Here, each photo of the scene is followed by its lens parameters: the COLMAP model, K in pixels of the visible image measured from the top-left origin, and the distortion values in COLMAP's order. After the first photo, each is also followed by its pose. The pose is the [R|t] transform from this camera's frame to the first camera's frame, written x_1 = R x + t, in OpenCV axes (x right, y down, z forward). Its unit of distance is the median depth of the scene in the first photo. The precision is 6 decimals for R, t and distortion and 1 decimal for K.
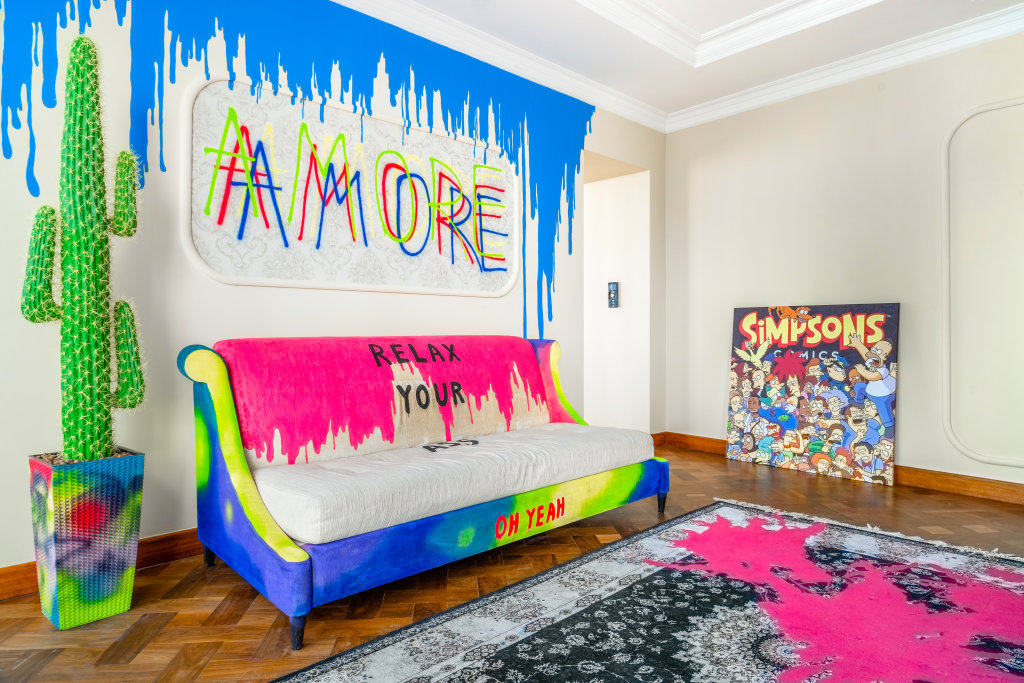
lens RADIAL K [[597.8, 0, 512.8], [0, 597.8, 323.0], [0, 0, 1]] dist [0.000984, -0.001758]
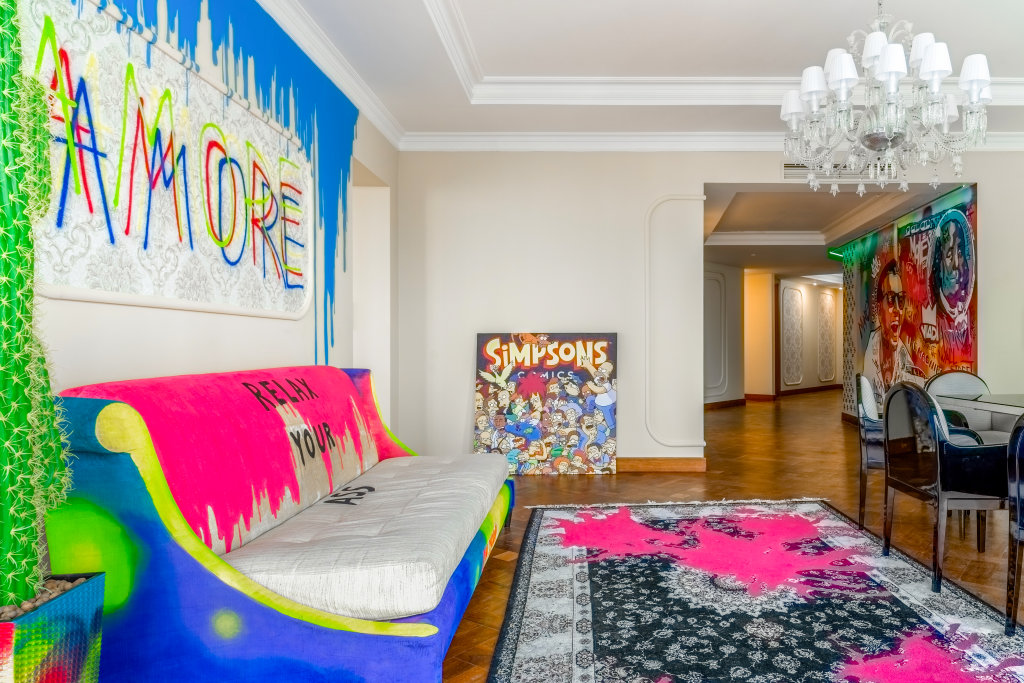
lens RADIAL K [[701.6, 0, 512.0], [0, 701.6, 341.5], [0, 0, 1]] dist [0.001224, -0.004828]
pose [[0.679785, -0.001446, 0.733410, -0.616246], [-0.004735, 0.999969, 0.006359, -0.022982], [-0.733396, -0.007795, 0.679757, 0.126782]]
